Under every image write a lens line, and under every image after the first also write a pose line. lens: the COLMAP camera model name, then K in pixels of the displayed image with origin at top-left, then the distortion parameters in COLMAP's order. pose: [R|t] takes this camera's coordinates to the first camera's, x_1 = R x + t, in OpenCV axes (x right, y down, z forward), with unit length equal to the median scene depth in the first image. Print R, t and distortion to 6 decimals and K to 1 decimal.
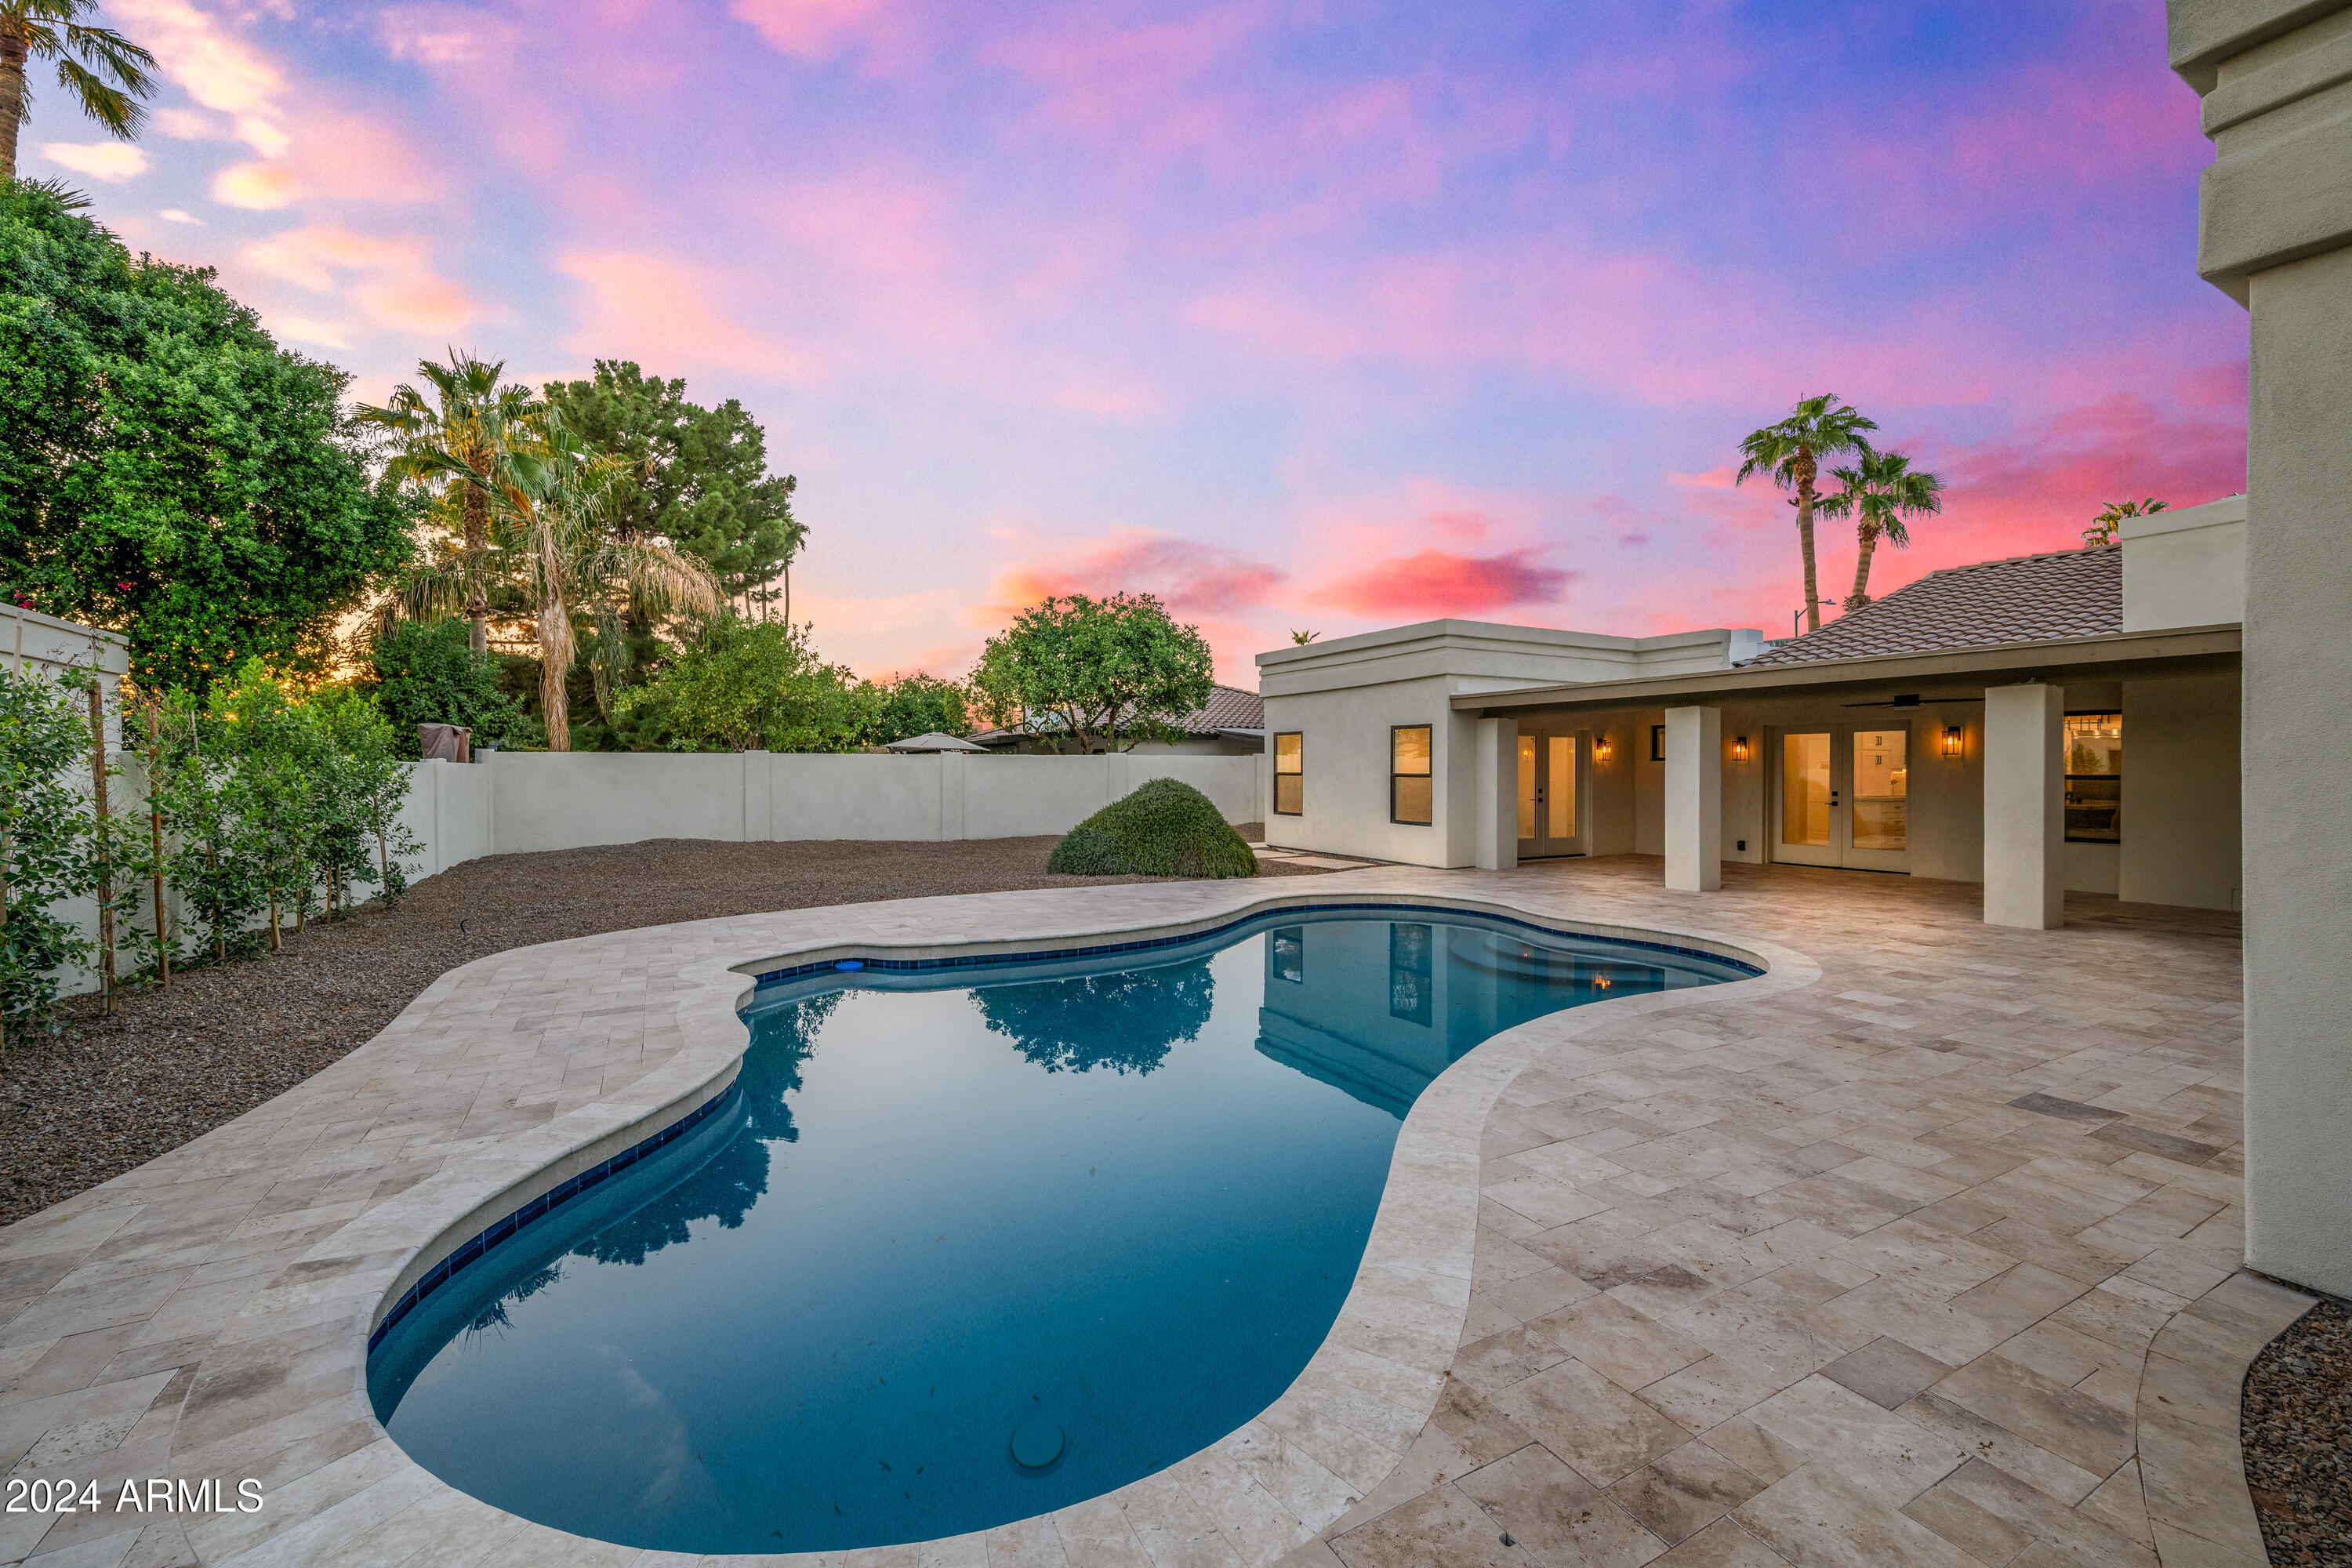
lens RADIAL K [[947.5, 0, 1176.0], [0, 947.5, 784.0], [0, 0, 1]] dist [0.000393, 0.000013]
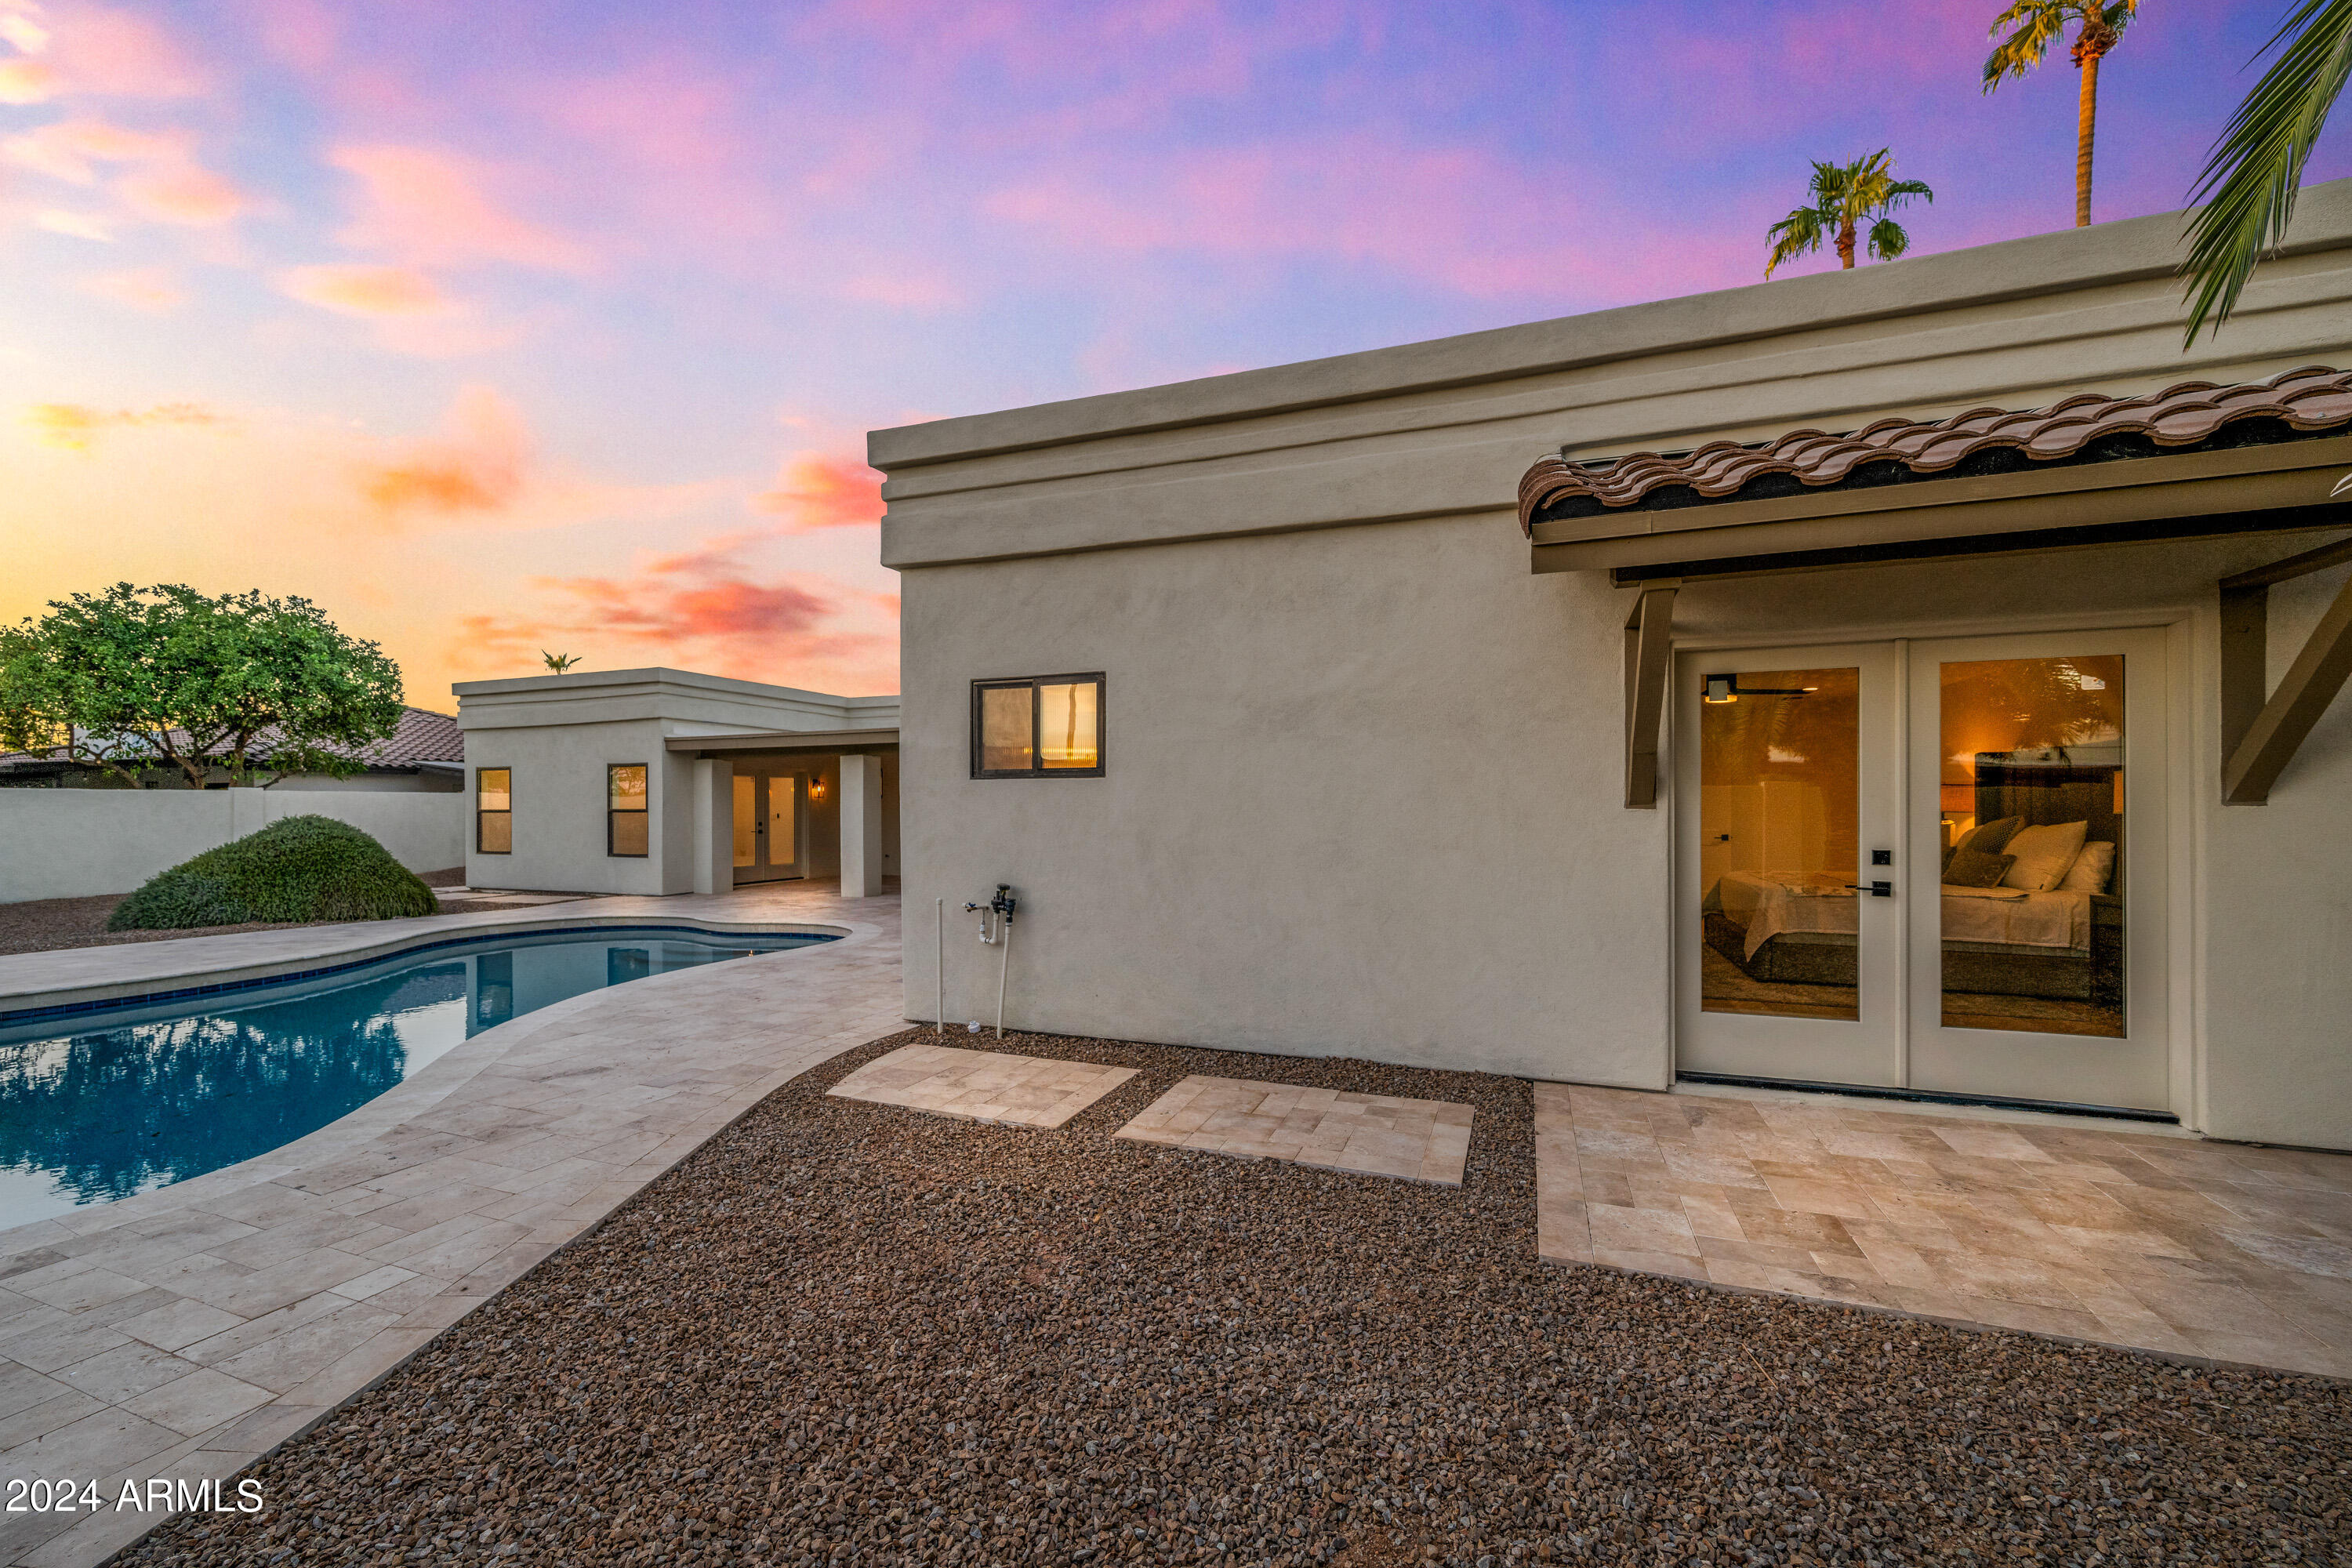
lens RADIAL K [[924.0, 0, 1181.1], [0, 924.0, 810.1], [0, 0, 1]] dist [-0.000418, -0.000151]
pose [[0.755826, -0.006083, 0.654745, 0.030308], [0.015717, 0.999837, -0.008854, 0.007298], [-0.654584, 0.016983, 0.755798, -0.151384]]
